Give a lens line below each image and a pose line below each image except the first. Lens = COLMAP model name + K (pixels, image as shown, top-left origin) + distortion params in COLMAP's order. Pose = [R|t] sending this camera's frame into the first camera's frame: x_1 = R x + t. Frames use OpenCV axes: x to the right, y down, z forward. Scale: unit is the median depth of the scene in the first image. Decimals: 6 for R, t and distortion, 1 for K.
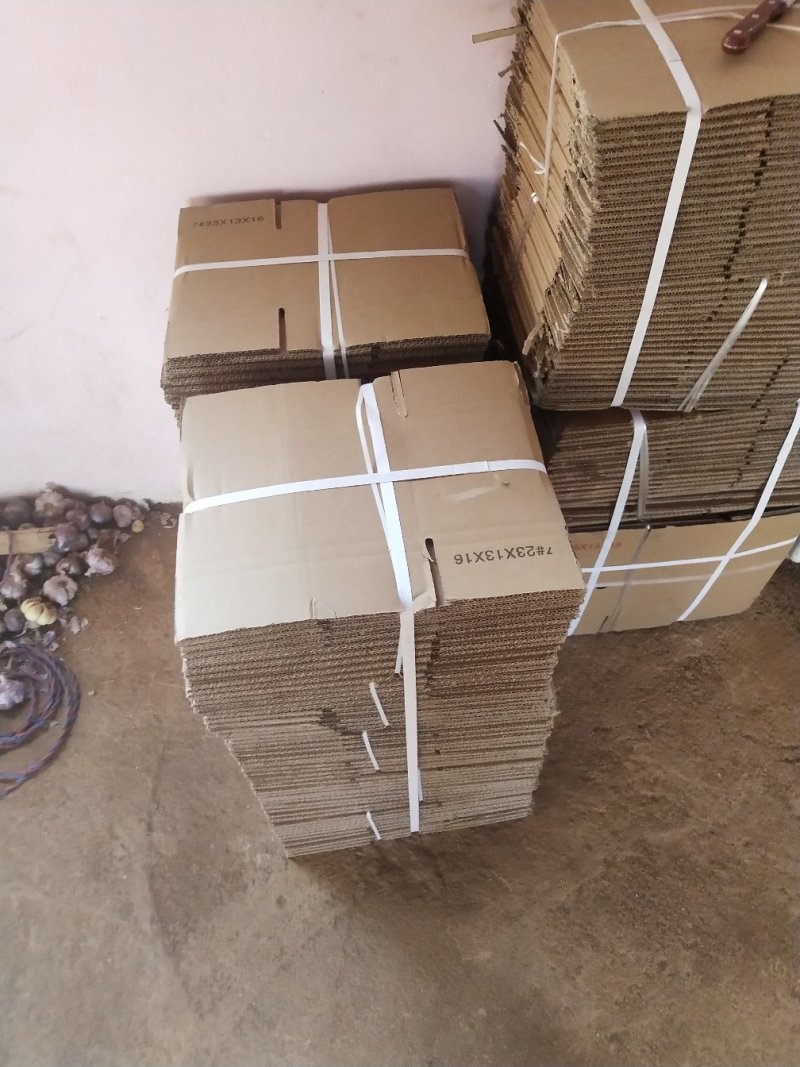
lens RADIAL K [[827.1, 0, 400.8], [0, 827.1, 546.4], [0, 0, 1]] dist [-0.029601, 0.075343]
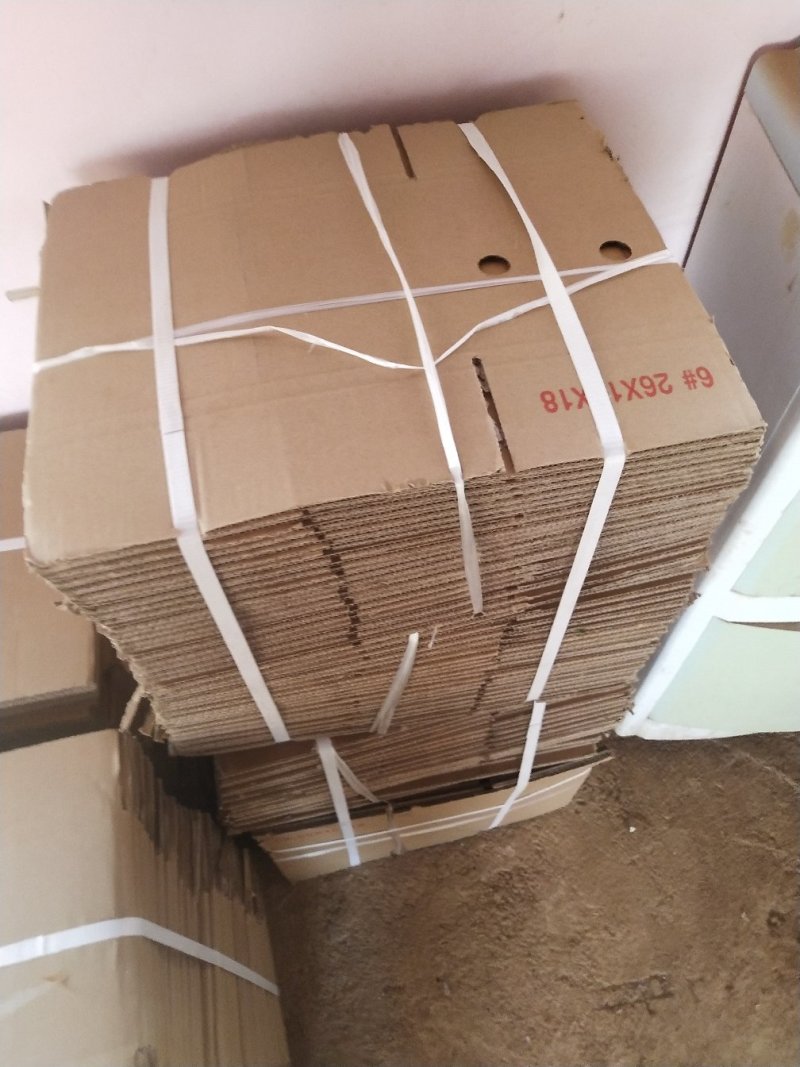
lens RADIAL K [[827.1, 0, 400.8], [0, 827.1, 546.4], [0, 0, 1]] dist [-0.029601, 0.075343]
pose [[0.994231, -0.098806, 0.041750, 0.257942], [0.095694, 0.992881, 0.070916, -0.286151], [-0.048460, -0.066512, 0.996608, 0.182532]]
